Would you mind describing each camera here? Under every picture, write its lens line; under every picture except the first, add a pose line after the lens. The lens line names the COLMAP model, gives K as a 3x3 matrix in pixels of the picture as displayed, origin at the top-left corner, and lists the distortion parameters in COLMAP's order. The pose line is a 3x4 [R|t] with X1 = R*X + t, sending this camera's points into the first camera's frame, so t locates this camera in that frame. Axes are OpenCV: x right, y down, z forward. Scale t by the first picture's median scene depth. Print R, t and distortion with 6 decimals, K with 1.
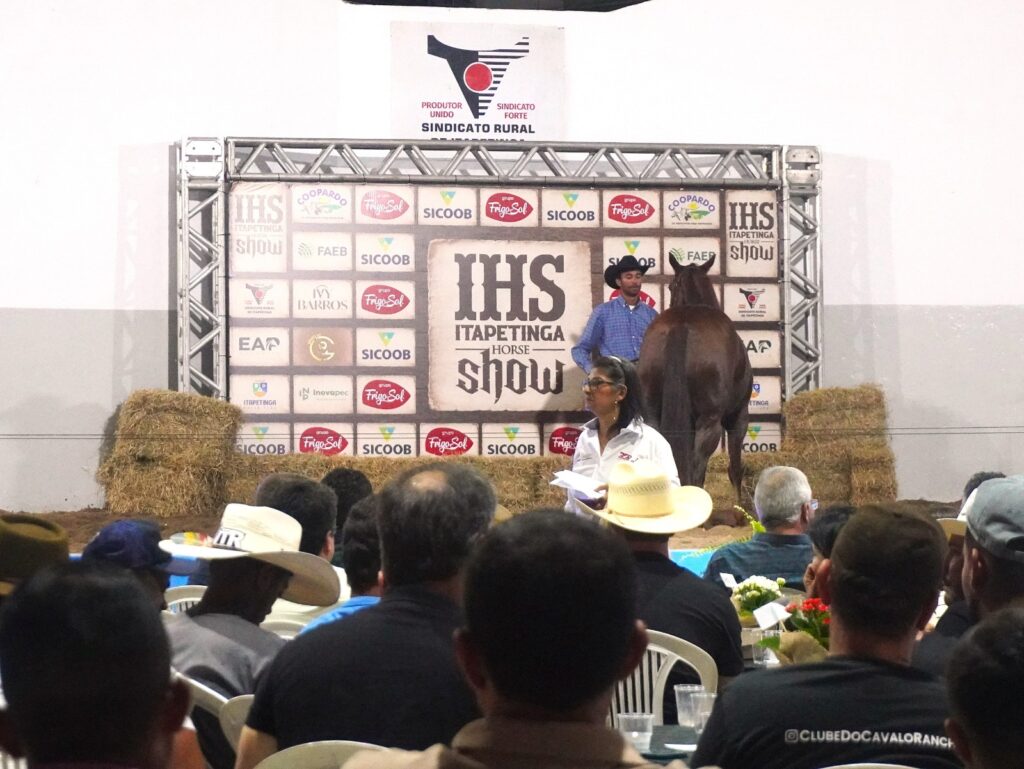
lens RADIAL K [[1190.5, 0, 487.6], [0, 1190.5, 426.8], [0, 0, 1]] dist [0.006845, -0.009091]
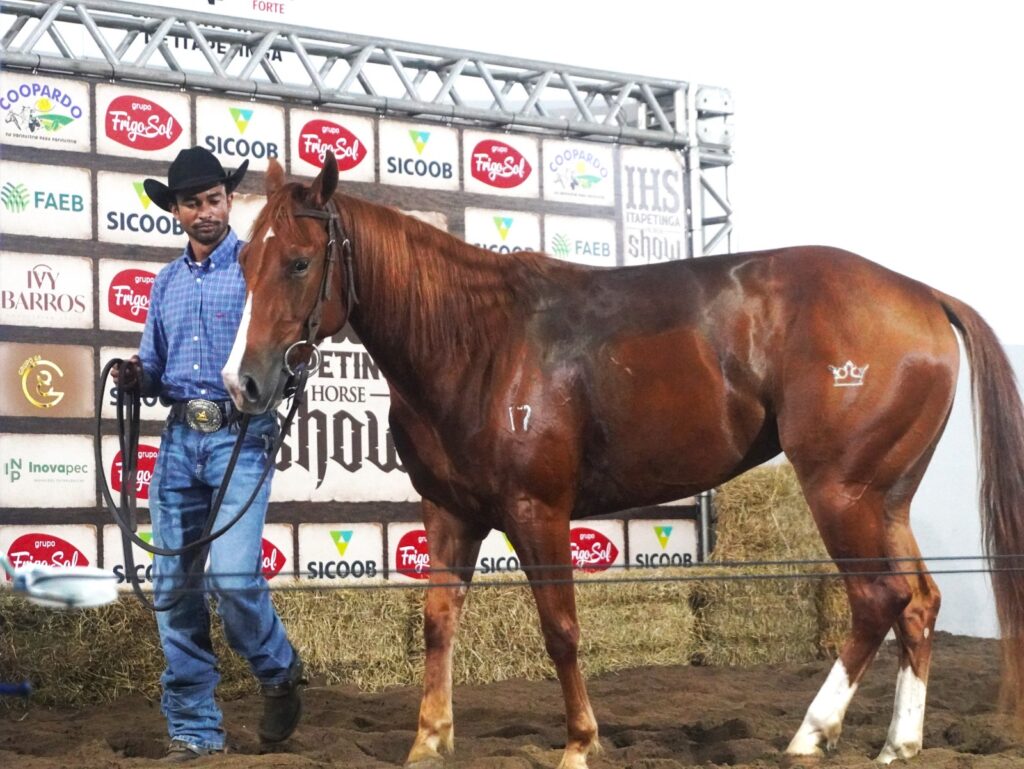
lens RADIAL K [[2640.7, 0, 512.0], [0, 2640.7, 384.5], [0, 0, 1]] dist [0.038076, 0.037614]
pose [[0.798591, 0.024787, 0.601364, -0.674808], [0.009830, 0.998481, -0.054209, 0.000038], [-0.601794, 0.049202, 0.797134, -0.058392]]
